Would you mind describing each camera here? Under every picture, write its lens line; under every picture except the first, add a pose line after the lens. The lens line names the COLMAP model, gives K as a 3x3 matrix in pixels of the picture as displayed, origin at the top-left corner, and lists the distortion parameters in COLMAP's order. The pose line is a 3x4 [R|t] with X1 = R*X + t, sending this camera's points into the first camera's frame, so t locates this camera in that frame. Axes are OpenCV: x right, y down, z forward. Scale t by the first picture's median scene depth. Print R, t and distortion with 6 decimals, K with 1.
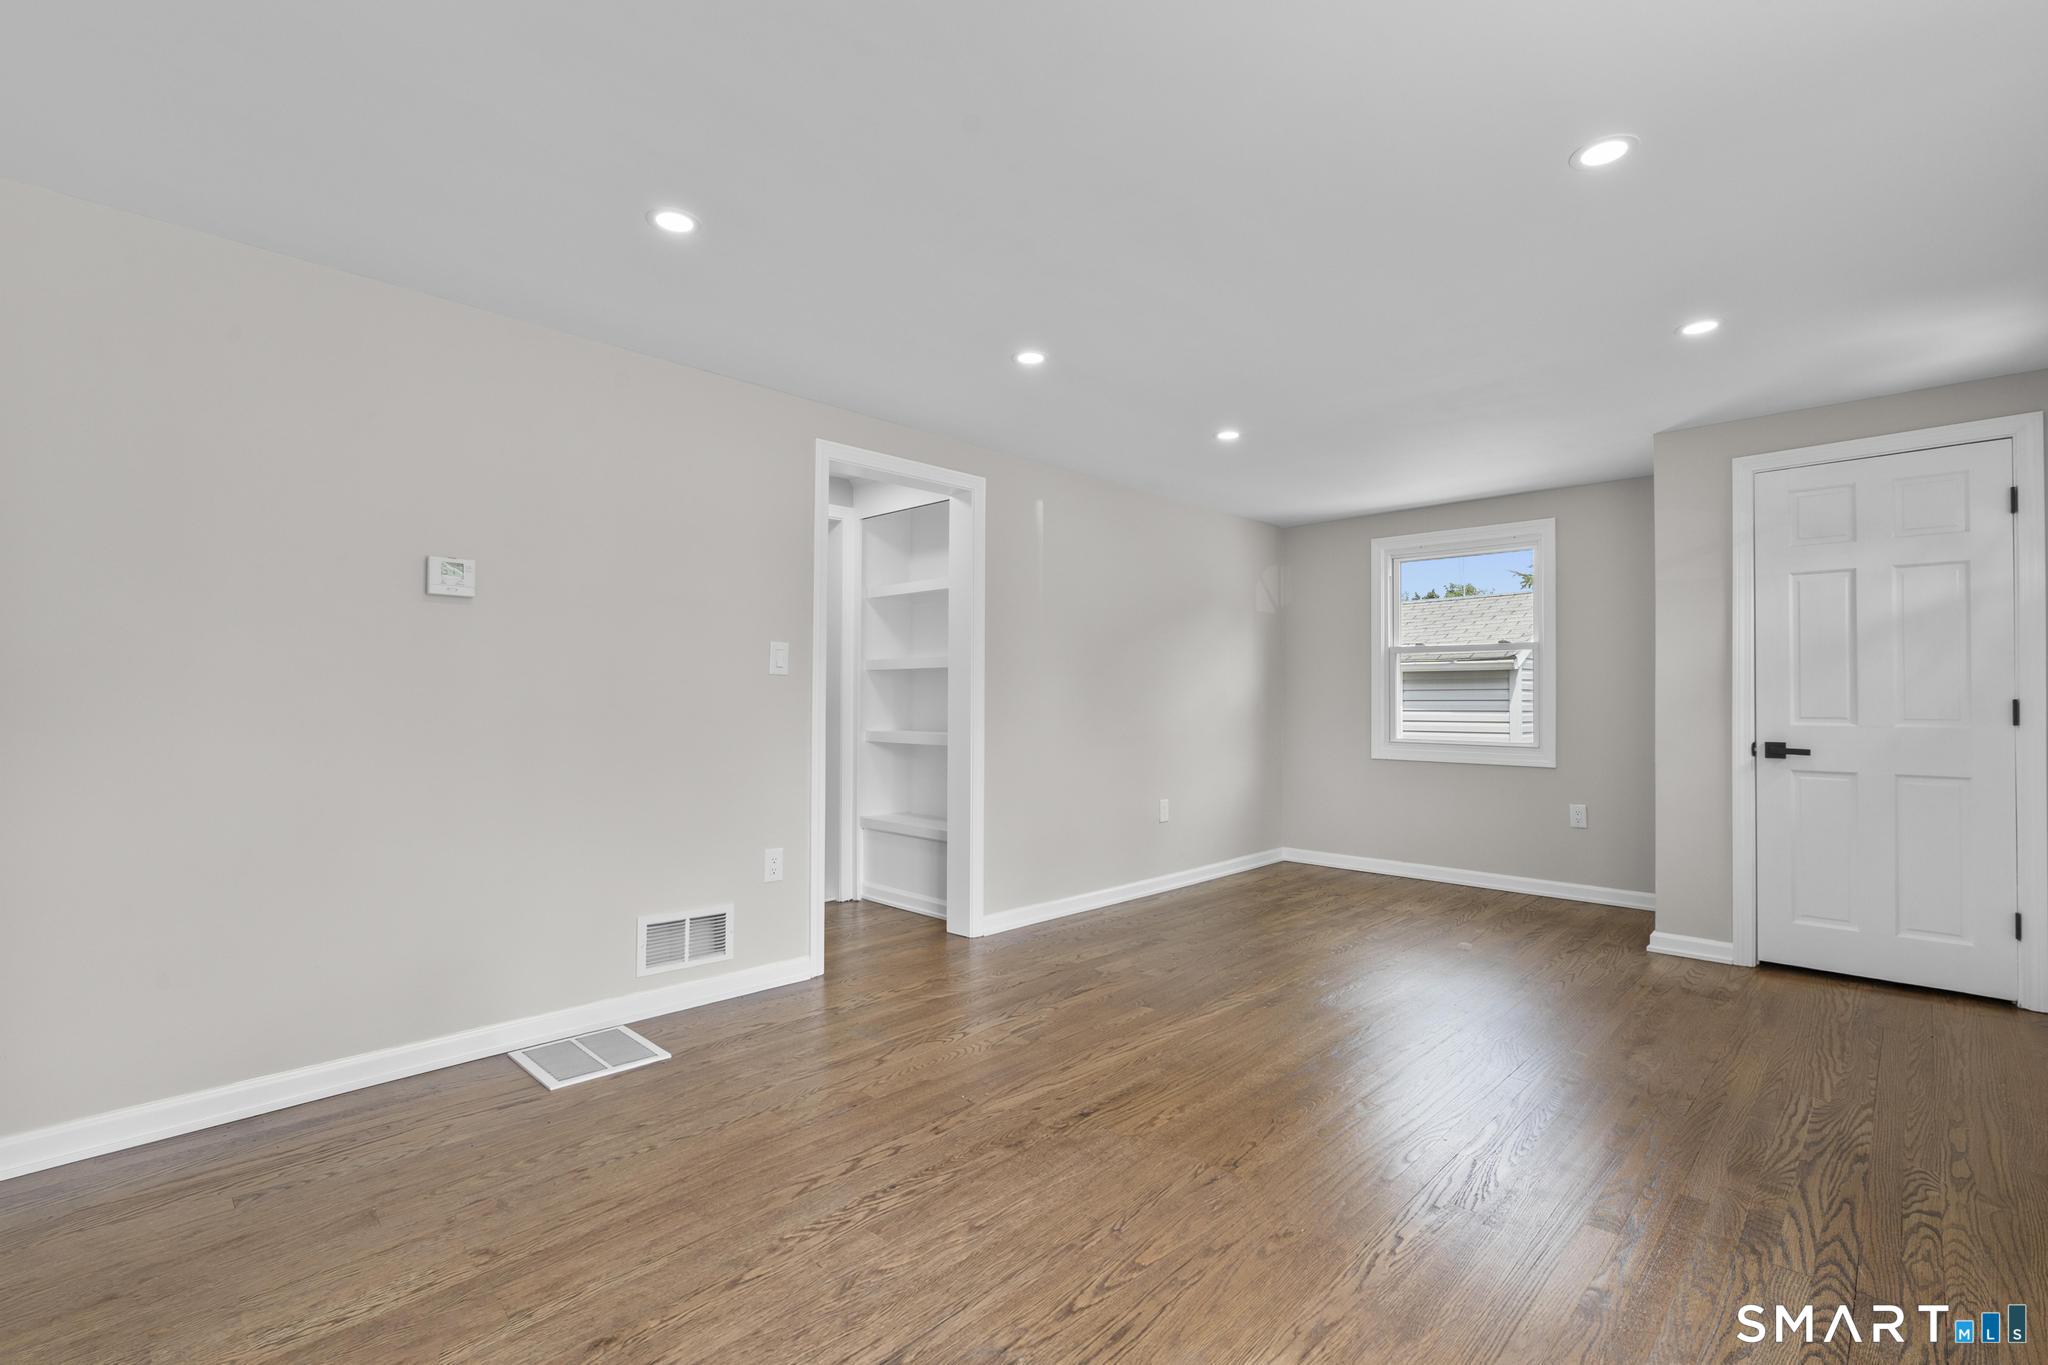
lens RADIAL K [[920.1, 0, 1022.8], [0, 920.1, 686.9], [0, 0, 1]] dist [-0.005799, 0.004399]
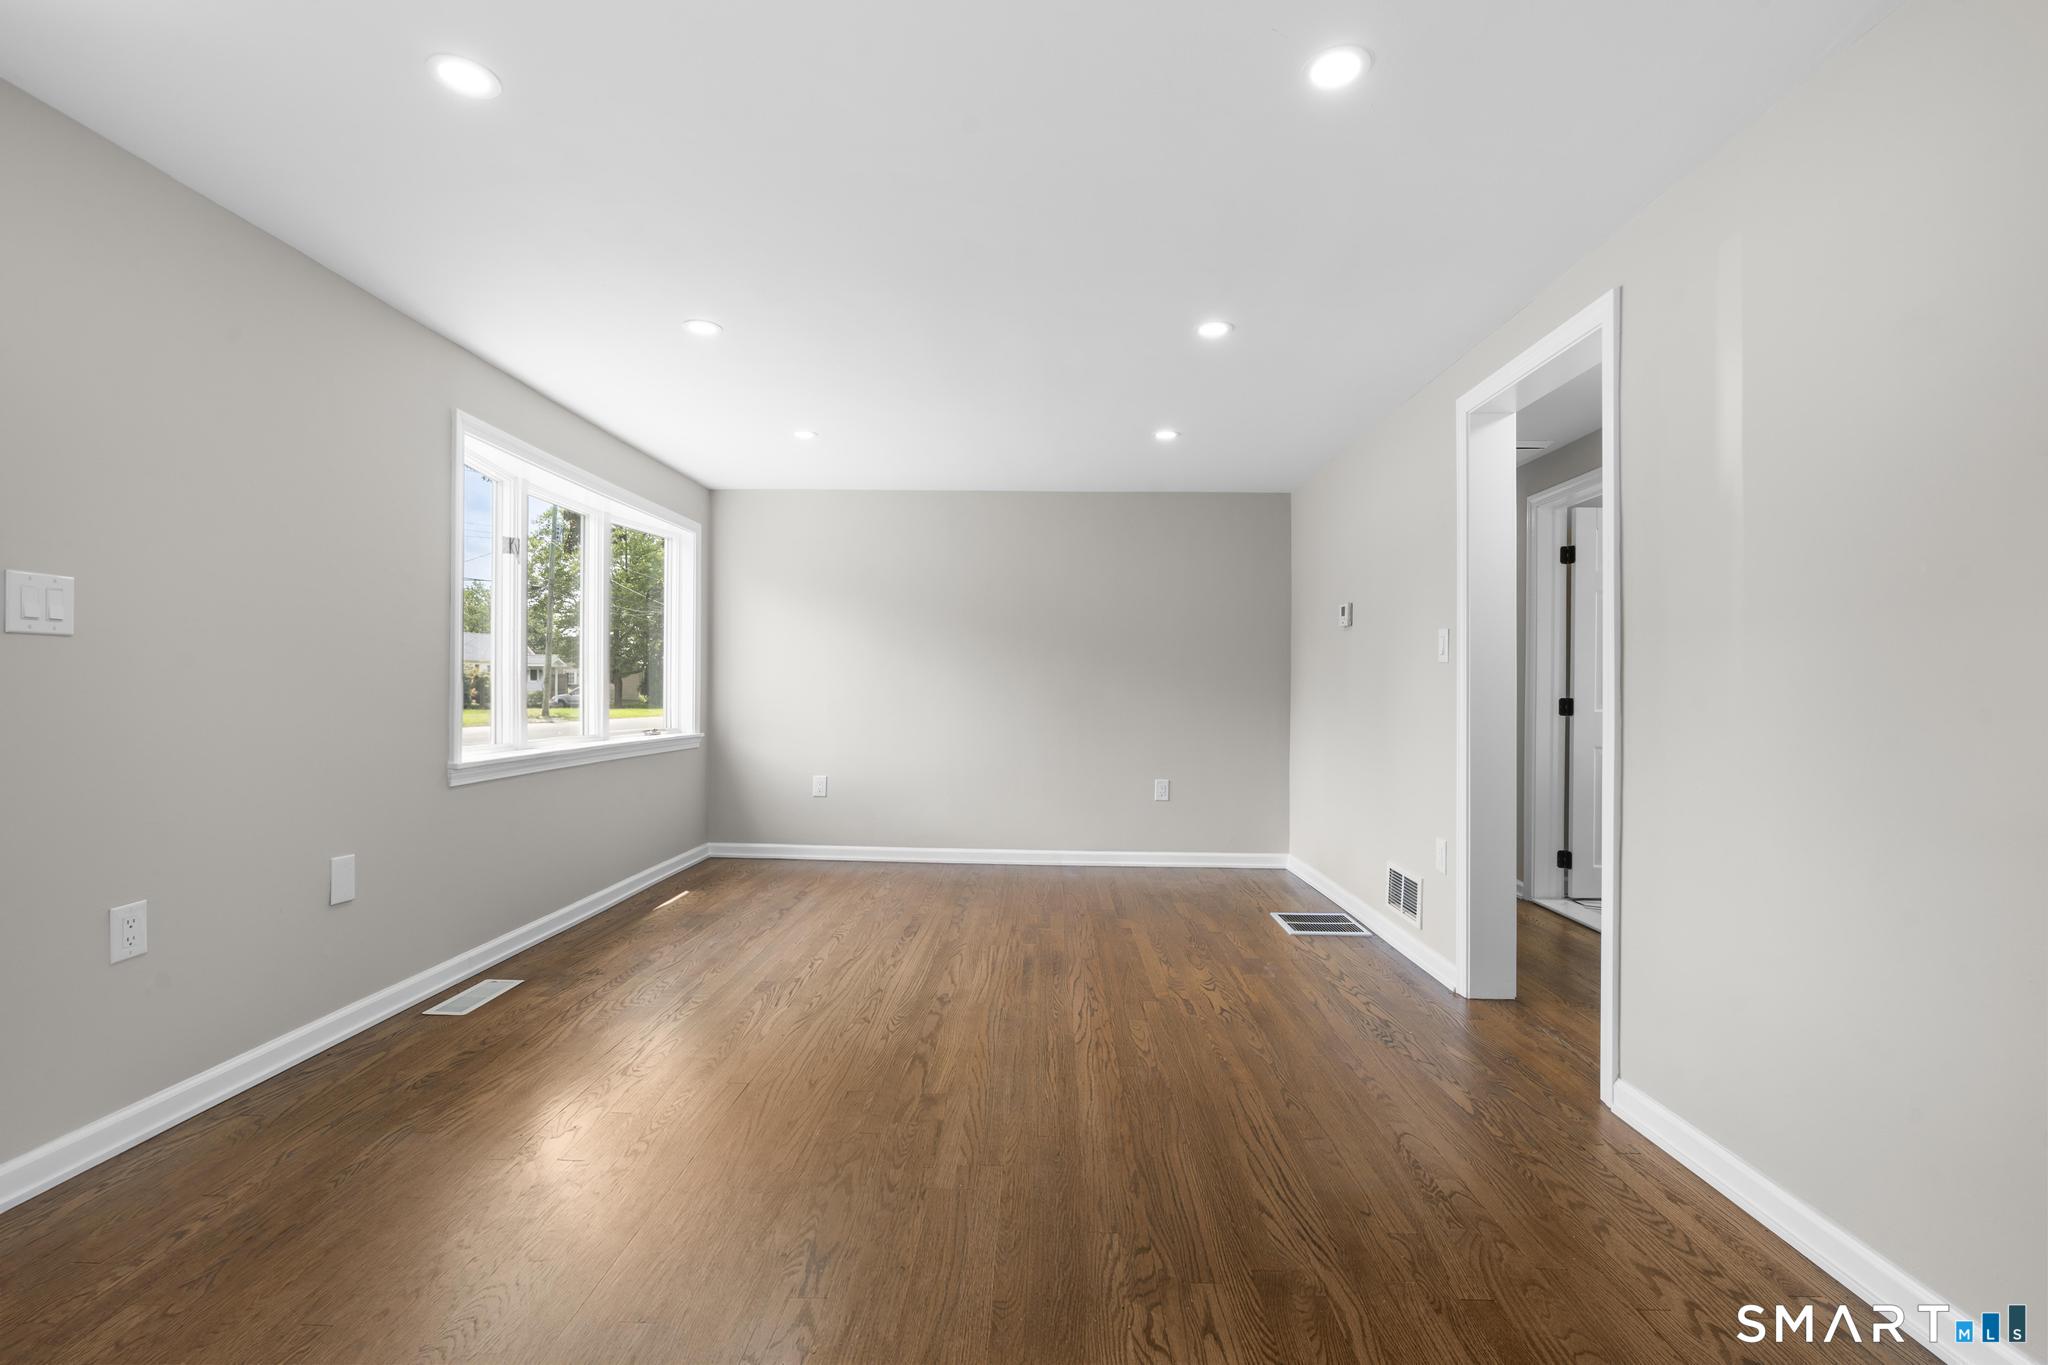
lens RADIAL K [[920.1, 0, 1022.8], [0, 920.1, 686.9], [0, 0, 1]] dist [-0.005799, 0.004399]
pose [[-0.735722, -0.010485, -0.677202, 0.701183], [-0.002090, 0.999911, -0.013211, 0.026045], [0.677280, -0.008304, -0.735678, 1.372377]]
